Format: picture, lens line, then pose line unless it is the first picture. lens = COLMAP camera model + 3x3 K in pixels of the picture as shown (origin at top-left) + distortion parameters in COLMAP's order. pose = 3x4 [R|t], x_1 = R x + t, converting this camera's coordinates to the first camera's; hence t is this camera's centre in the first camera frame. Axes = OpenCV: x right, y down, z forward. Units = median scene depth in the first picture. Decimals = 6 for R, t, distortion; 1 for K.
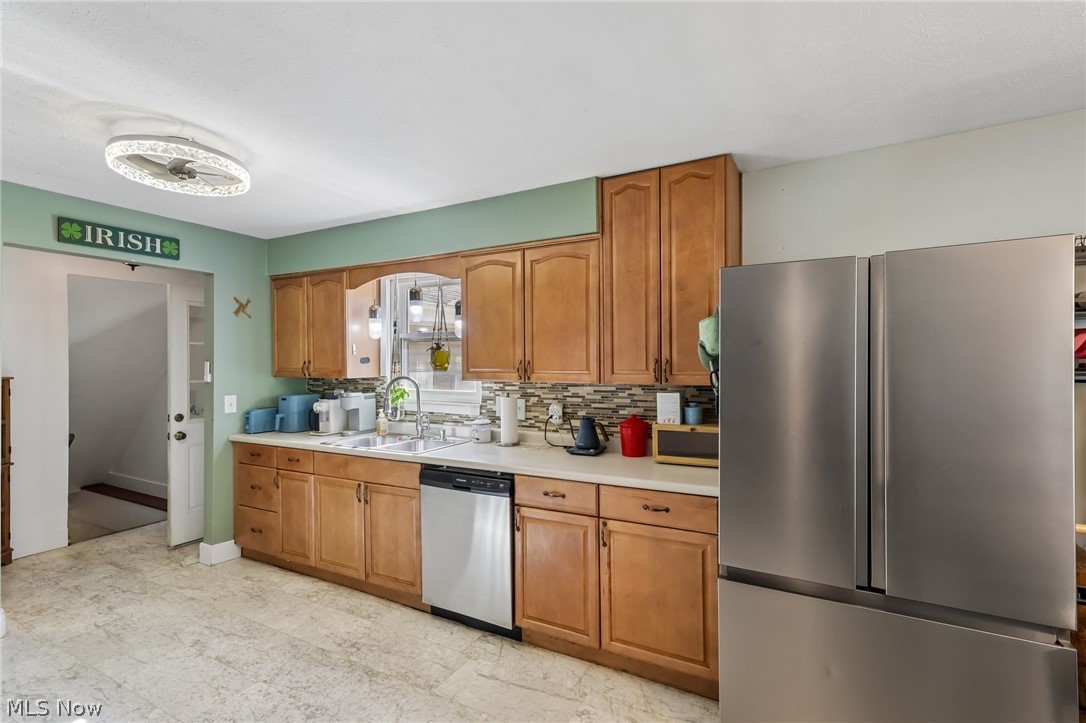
lens RADIAL K [[504.5, 0, 543.5], [0, 504.5, 364.8], [0, 0, 1]] dist [0.010179, 0.000235]
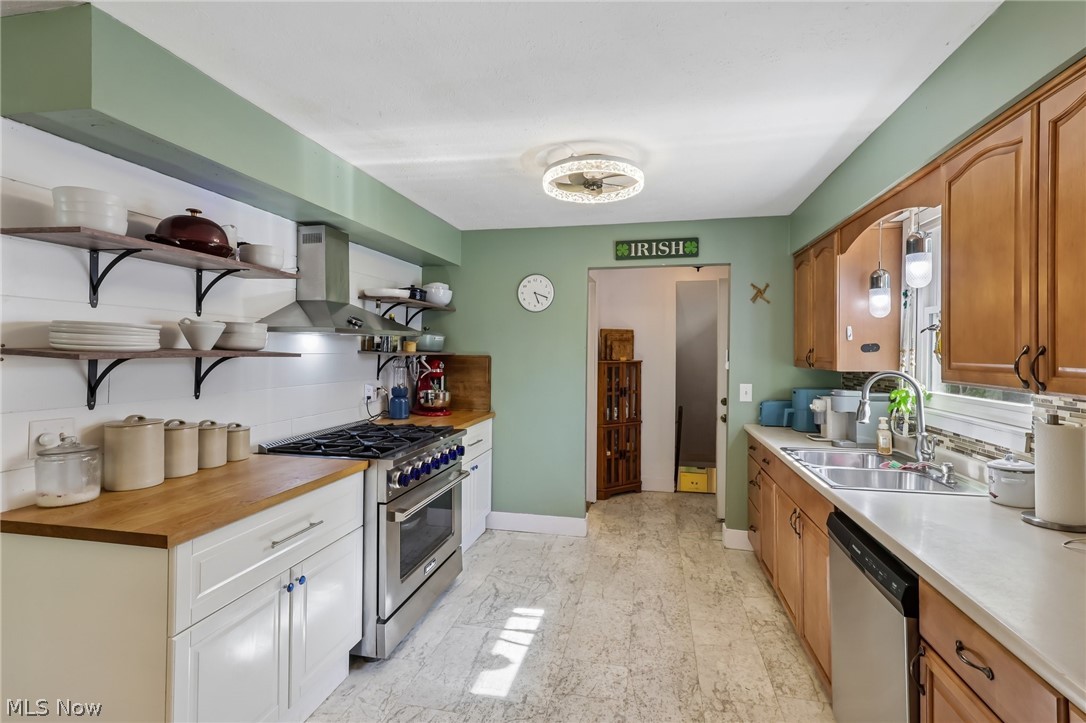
lens RADIAL K [[504.4, 0, 540.9], [0, 504.4, 353.1], [0, 0, 1]] dist [0.002685, 0.000541]
pose [[0.278549, 0.007195, -0.960395, 0.246423], [-0.010163, 0.999938, 0.004544, 0.000007], [0.960368, 0.008495, 0.278605, 0.393872]]
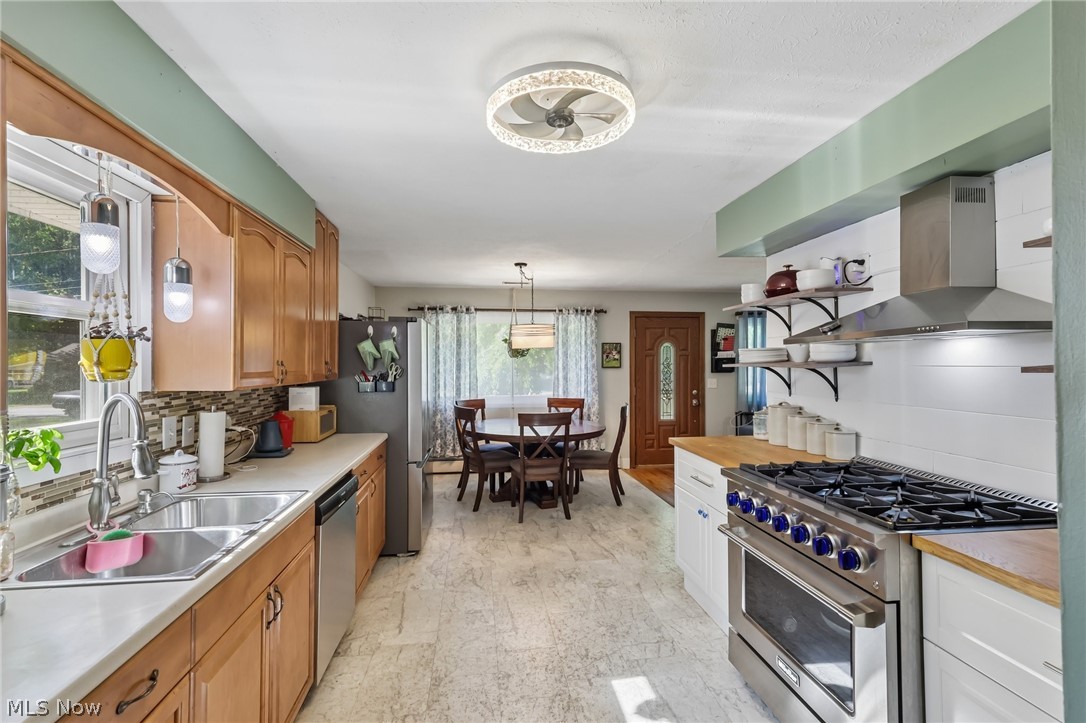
lens RADIAL K [[505.1, 0, 543.0], [0, 505.1, 361.5], [0, 0, 1]] dist [0.001324, 0.000433]
pose [[-0.589160, 0.009615, 0.807959, -0.910313], [0.011077, 0.999931, -0.003822, 0.000126], [-0.807940, 0.006698, -0.589226, 1.022512]]
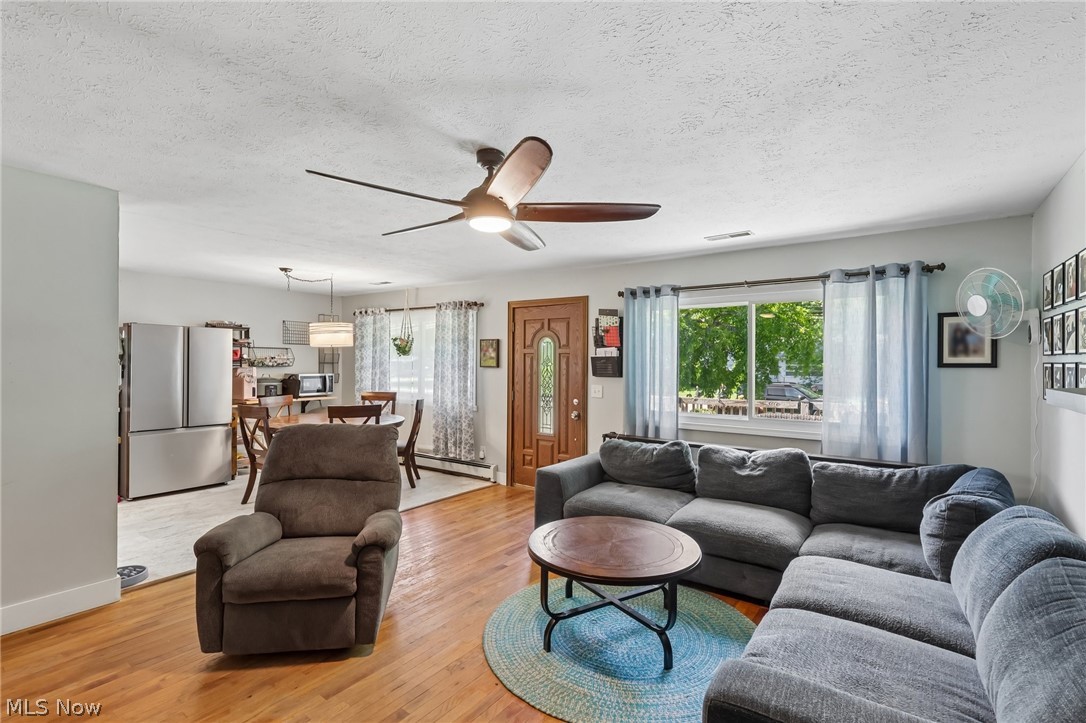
lens RADIAL K [[504.5, 0, 543.5], [0, 504.5, 364.8], [0, 0, 1]] dist [0.010179, 0.000235]
pose [[0.117916, 0.003965, 0.993016, -1.199455], [-0.006612, 0.999973, -0.003208, 0.016392], [-0.993002, -0.006187, 0.117939, -0.866775]]
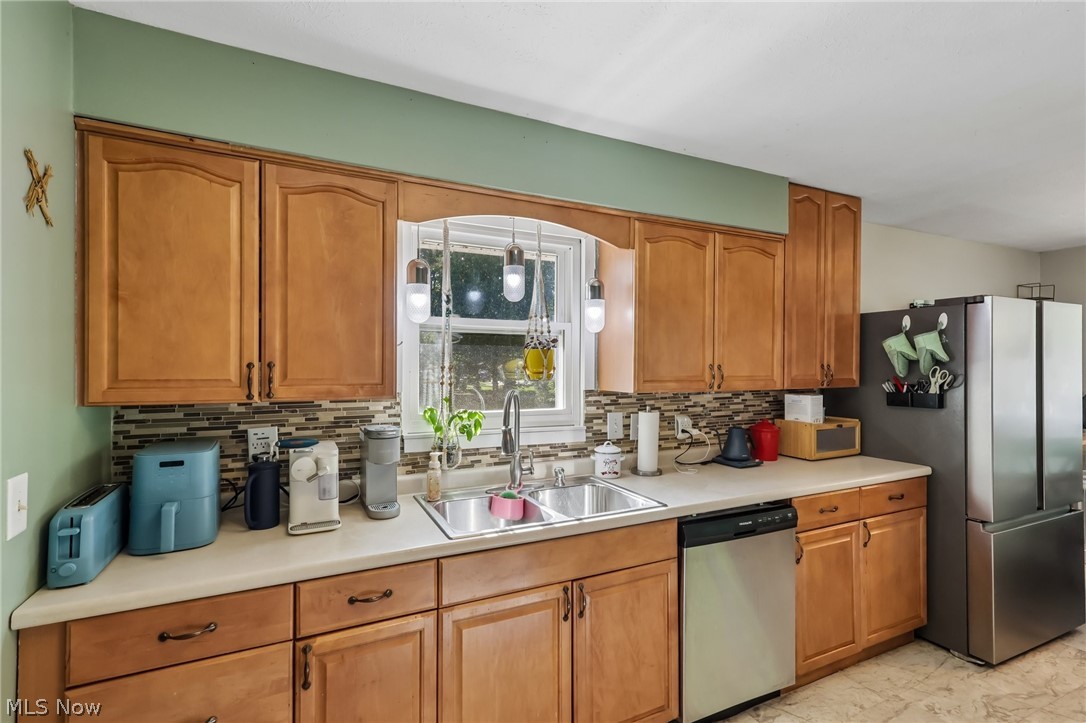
lens RADIAL K [[504.5, 0, 543.5], [0, 504.5, 364.8], [0, 0, 1]] dist [0.010179, 0.000235]
pose [[0.581491, 0.009182, 0.813501, -0.786080], [0.003451, 0.999899, -0.013752, 0.001258], [-0.813546, 0.010804, 0.581401, 0.663187]]
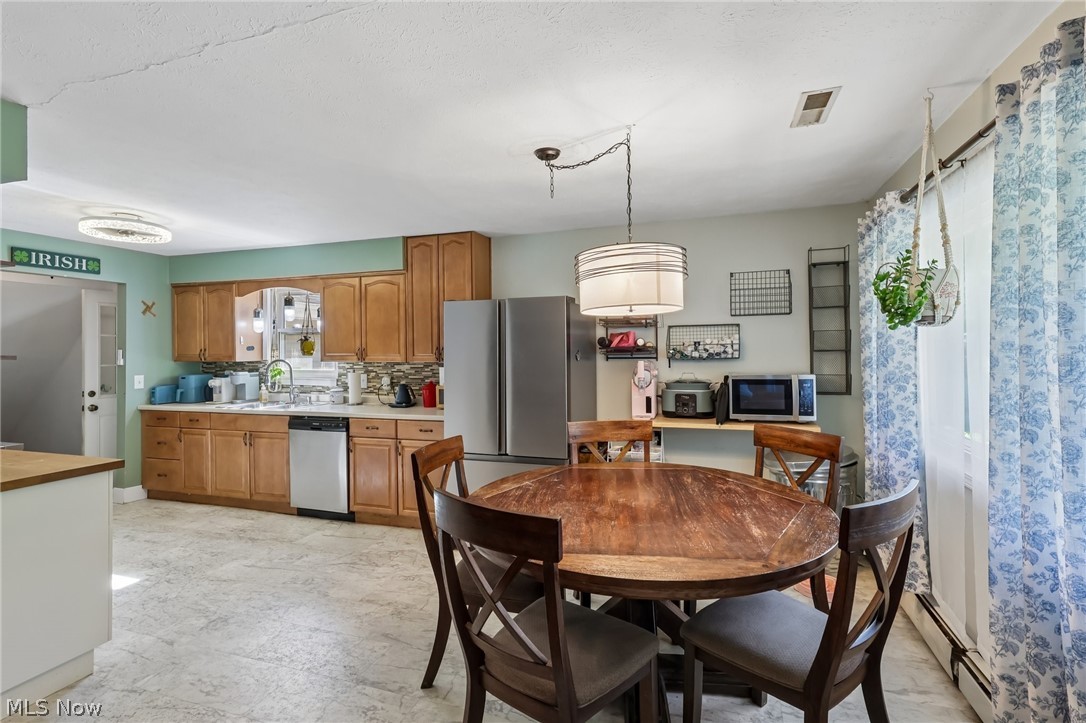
lens RADIAL K [[522.2, 0, 546.0], [0, 522.2, 347.2], [0, 0, 1]] dist [0.013066, 0.000620]
pose [[0.985442, -0.002922, 0.169989, 0.221942], [0.004660, 0.999941, -0.009830, 0.006292], [-0.169951, 0.010480, 0.985397, -0.610765]]
